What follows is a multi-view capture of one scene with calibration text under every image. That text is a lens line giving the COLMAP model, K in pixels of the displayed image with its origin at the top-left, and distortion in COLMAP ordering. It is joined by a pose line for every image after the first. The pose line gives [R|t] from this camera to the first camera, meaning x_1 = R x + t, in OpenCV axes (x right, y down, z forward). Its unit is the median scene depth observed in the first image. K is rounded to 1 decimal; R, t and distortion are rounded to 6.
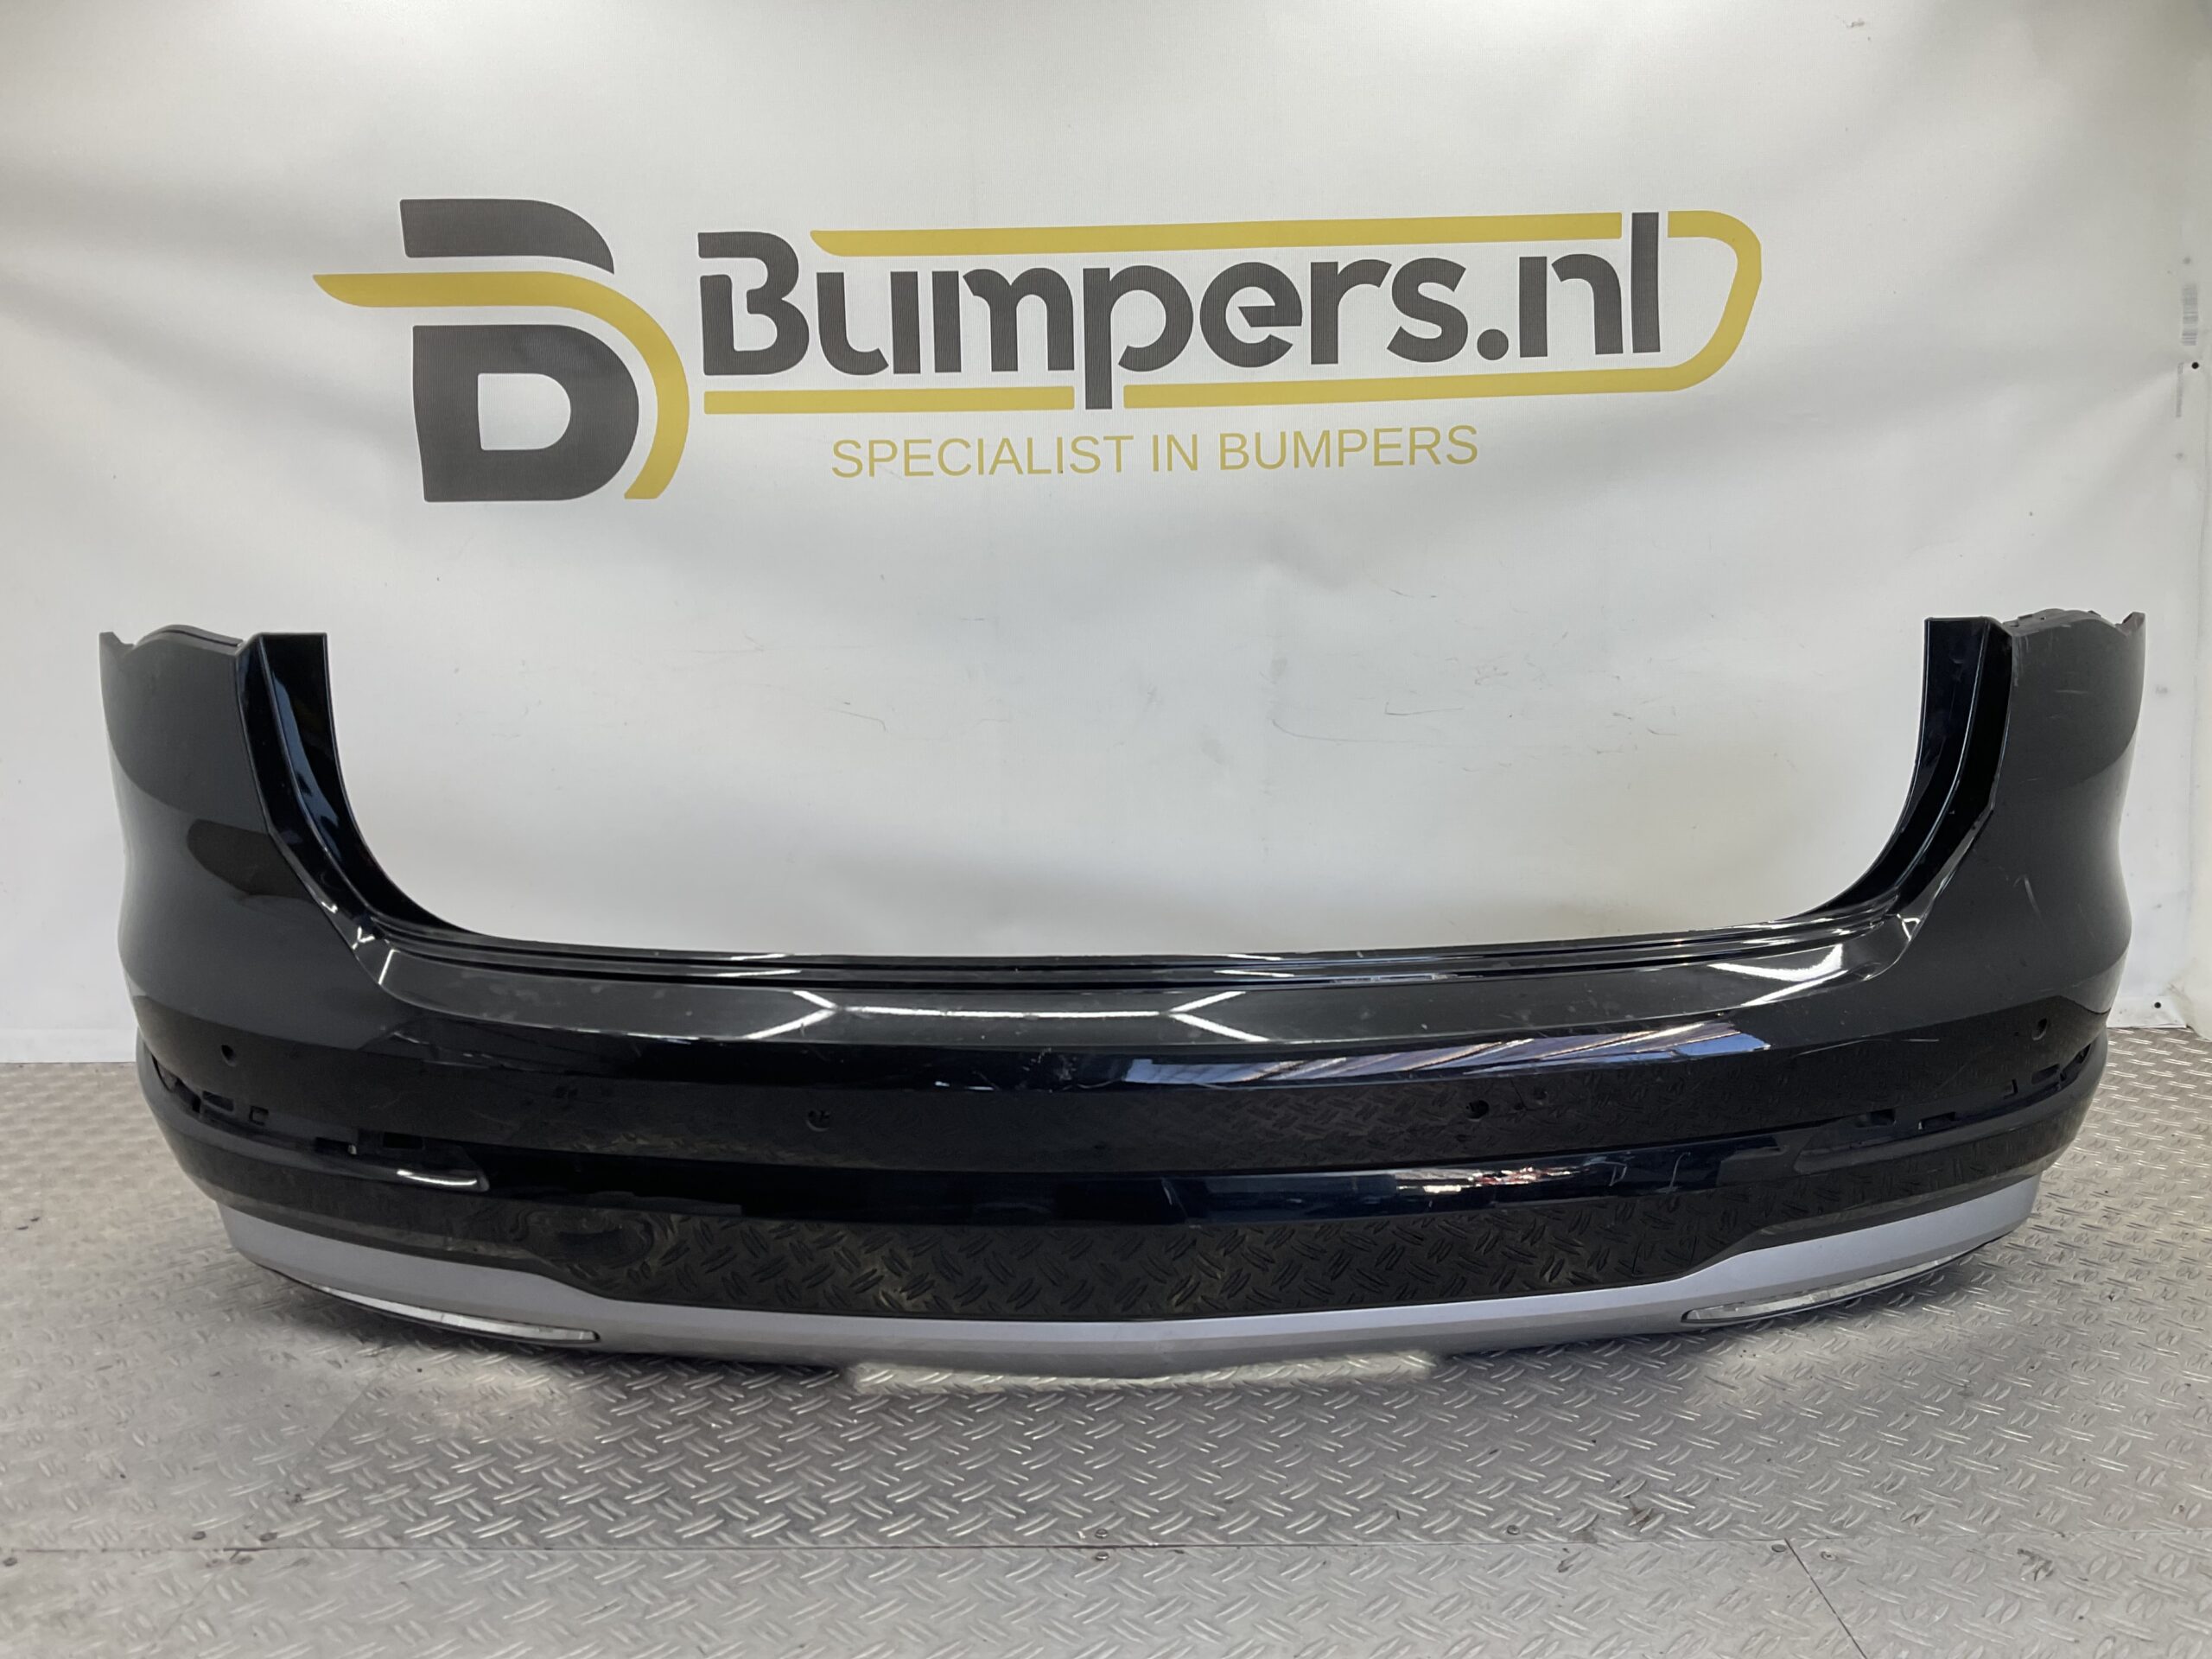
lens RADIAL K [[1800.6, 0, 1106.0], [0, 1800.6, 829.5], [0, 0, 1]] dist [0.152413, -0.350385]
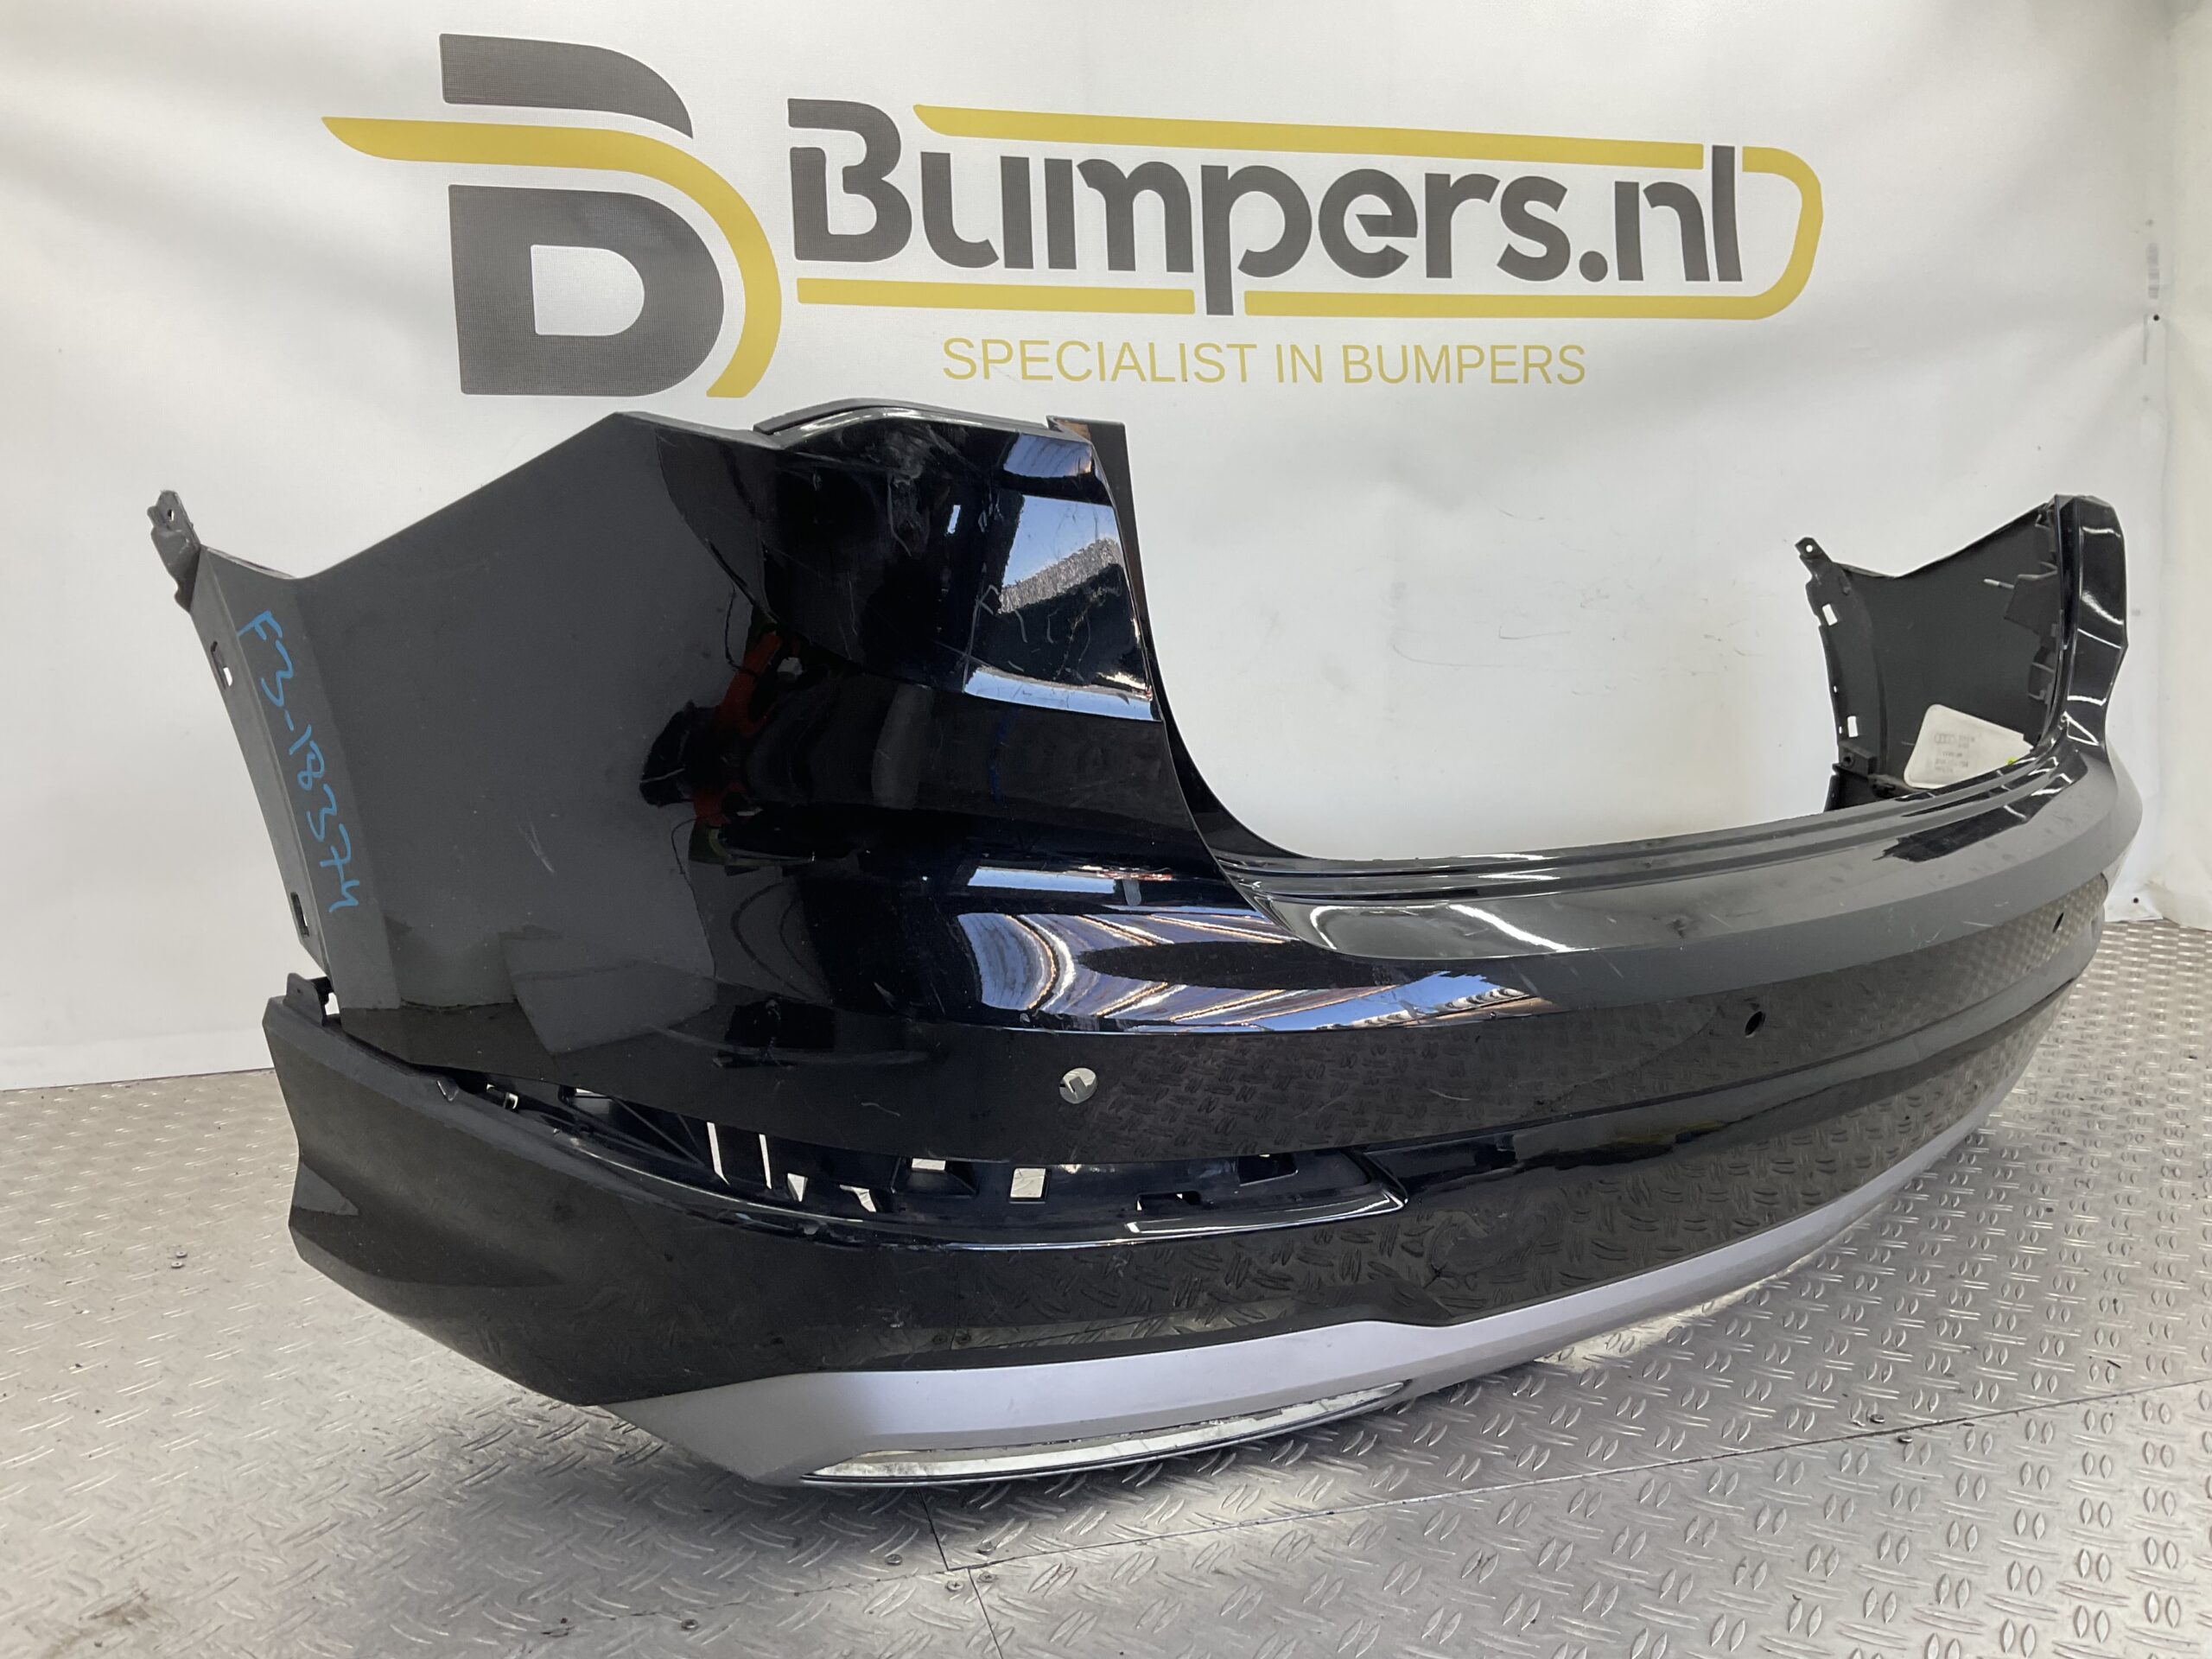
lens RADIAL K [[1800.6, 0, 1106.0], [0, 1800.6, 829.5], [0, 0, 1]] dist [0.152413, -0.350385]
pose [[0.962547, -0.034613, 0.268898, -0.324608], [0.040220, 0.999073, -0.015368, 0.047205], [-0.268116, 0.025608, 0.963046, 0.113818]]
